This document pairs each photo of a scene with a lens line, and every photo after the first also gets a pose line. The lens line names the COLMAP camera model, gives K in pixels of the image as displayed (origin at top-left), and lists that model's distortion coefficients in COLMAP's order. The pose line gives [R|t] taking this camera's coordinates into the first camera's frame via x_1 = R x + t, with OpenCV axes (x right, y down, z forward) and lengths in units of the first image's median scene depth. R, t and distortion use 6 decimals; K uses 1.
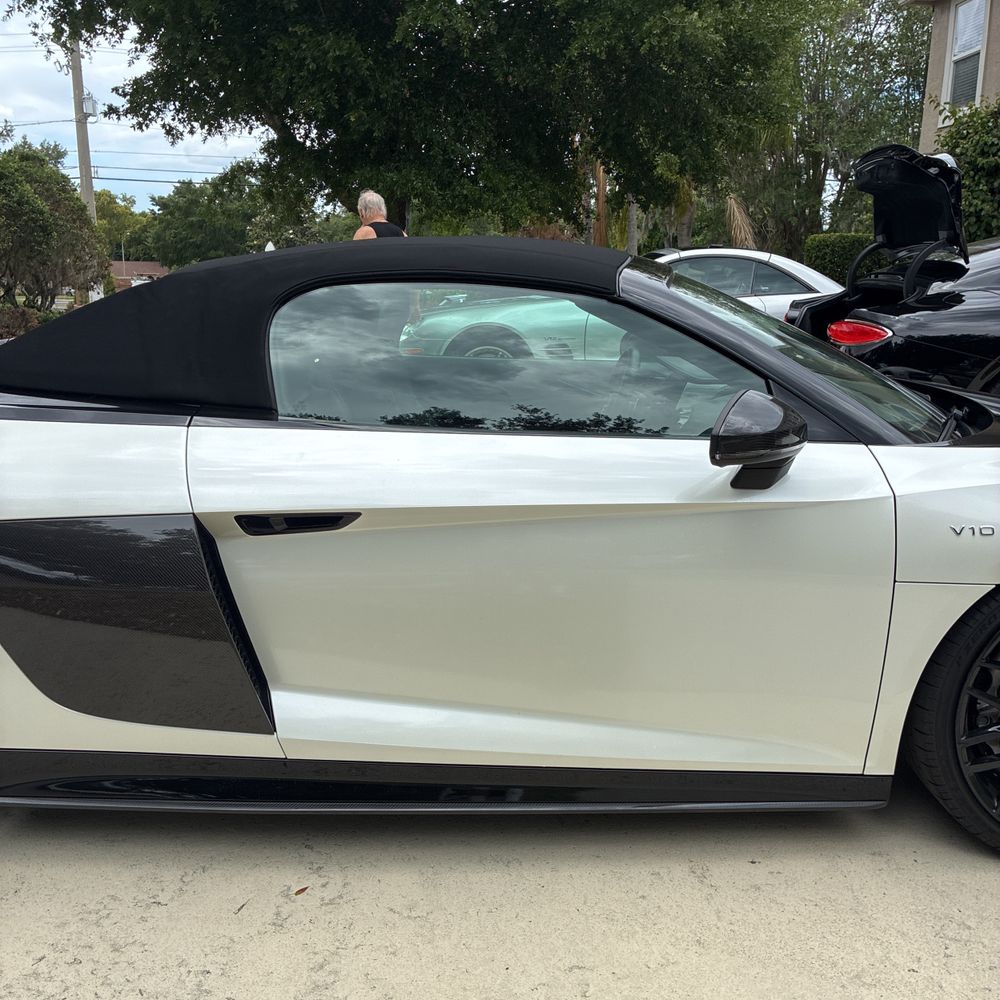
lens RADIAL K [[1017.9, 0, 500.0], [0, 1017.9, 500.0], [0, 0, 1]] dist [0.019449, -0.016759]
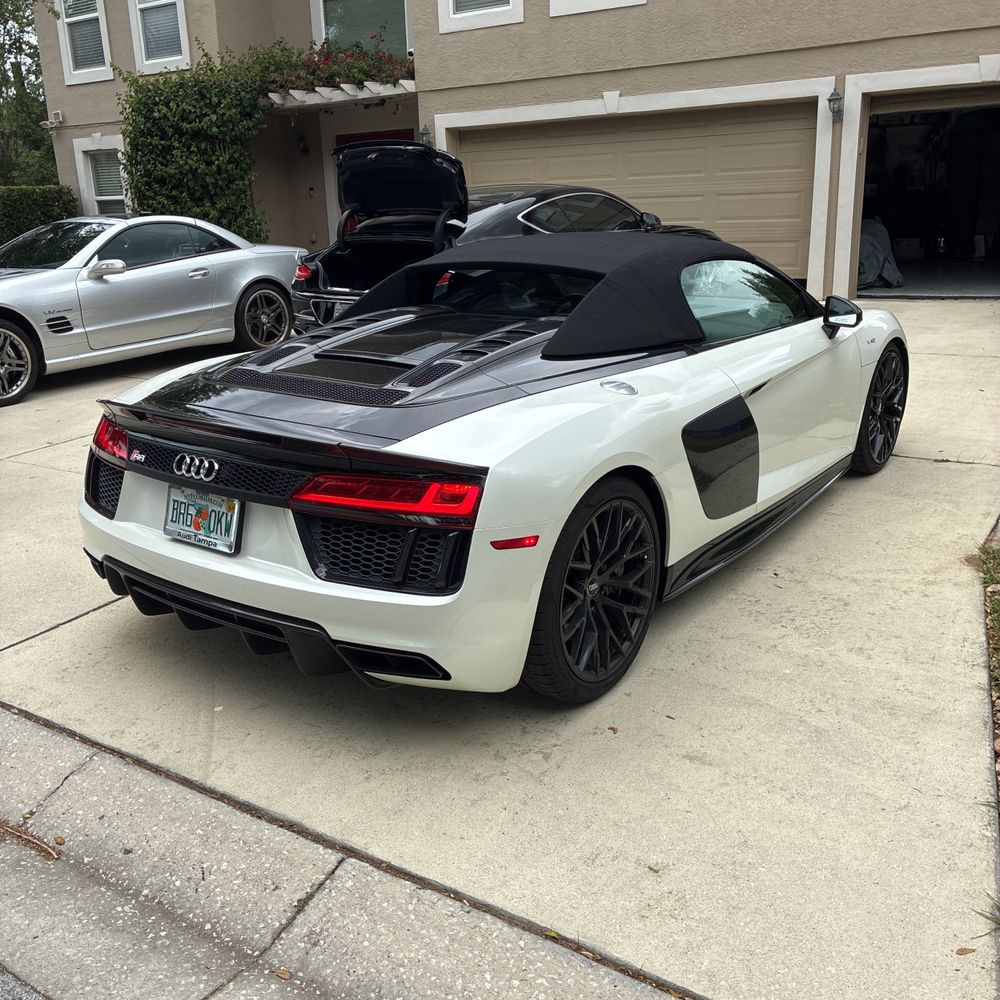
lens RADIAL K [[1036.6, 0, 496.3], [0, 1036.6, 508.9], [0, 0, 1]] dist [0.025620, -0.037419]
pose [[0.550493, -0.268438, 0.790505, -0.398206], [0.218556, 0.960210, 0.173868, -0.039996], [-0.805724, 0.077057, 0.587257, 0.047306]]
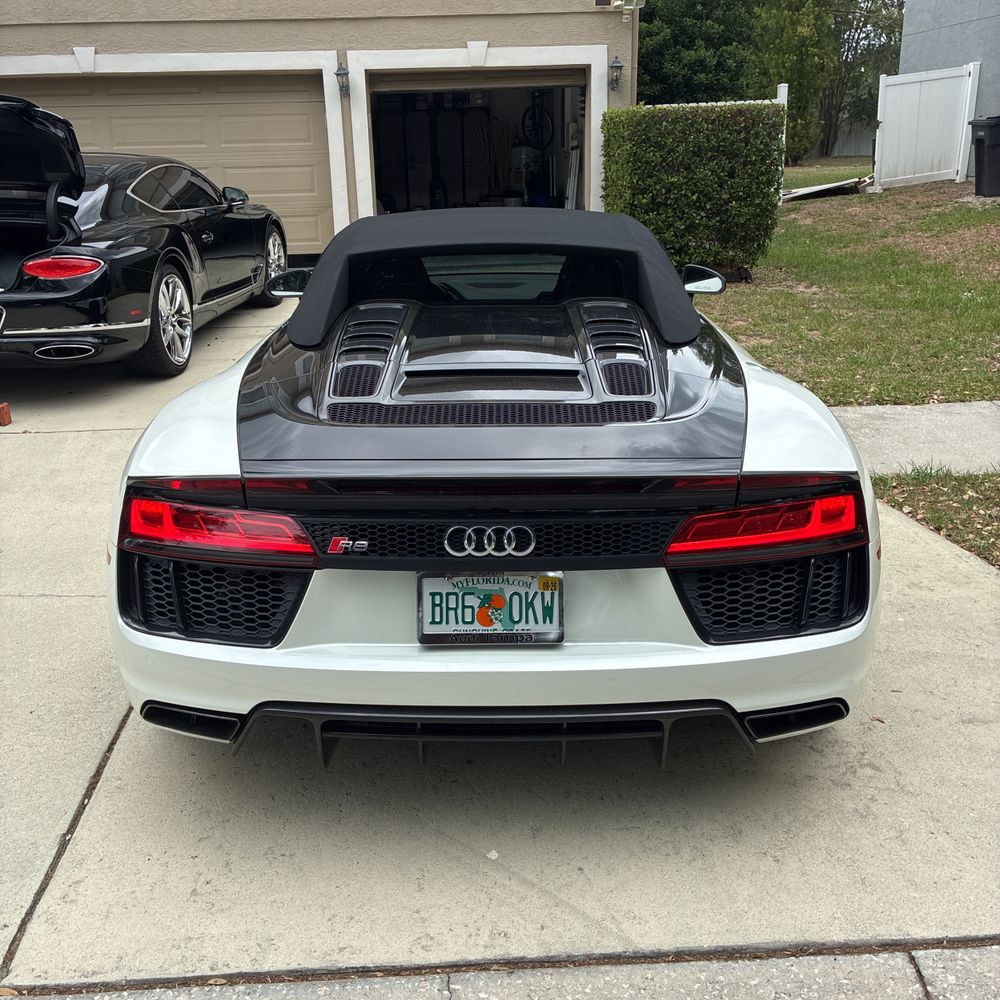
lens RADIAL K [[1017.9, 0, 500.0], [0, 1017.9, 500.0], [0, 0, 1]] dist [0.019449, -0.016759]
pose [[-0.065545, -0.331768, 0.941081, -0.401930], [0.231594, 0.912298, 0.337751, -0.094271], [-0.970602, 0.240087, 0.017039, 0.273307]]
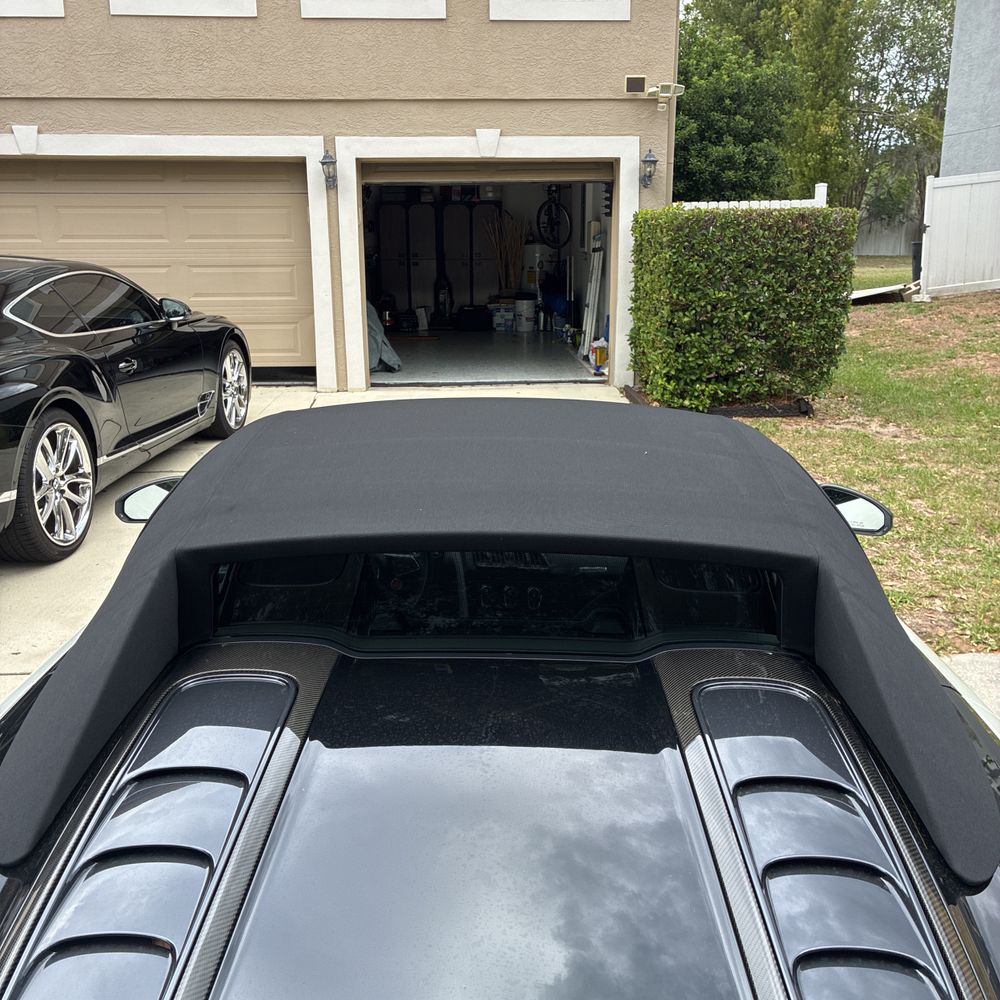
lens RADIAL K [[1008.2, 0, 507.2], [0, 1008.2, 498.4], [0, 0, 1]] dist [0.011736, 0.002330]
pose [[-0.061248, -0.259193, 0.963881, -0.210055], [0.212090, 0.940262, 0.266319, -0.102241], [-0.975329, 0.220741, -0.002617, 0.259349]]
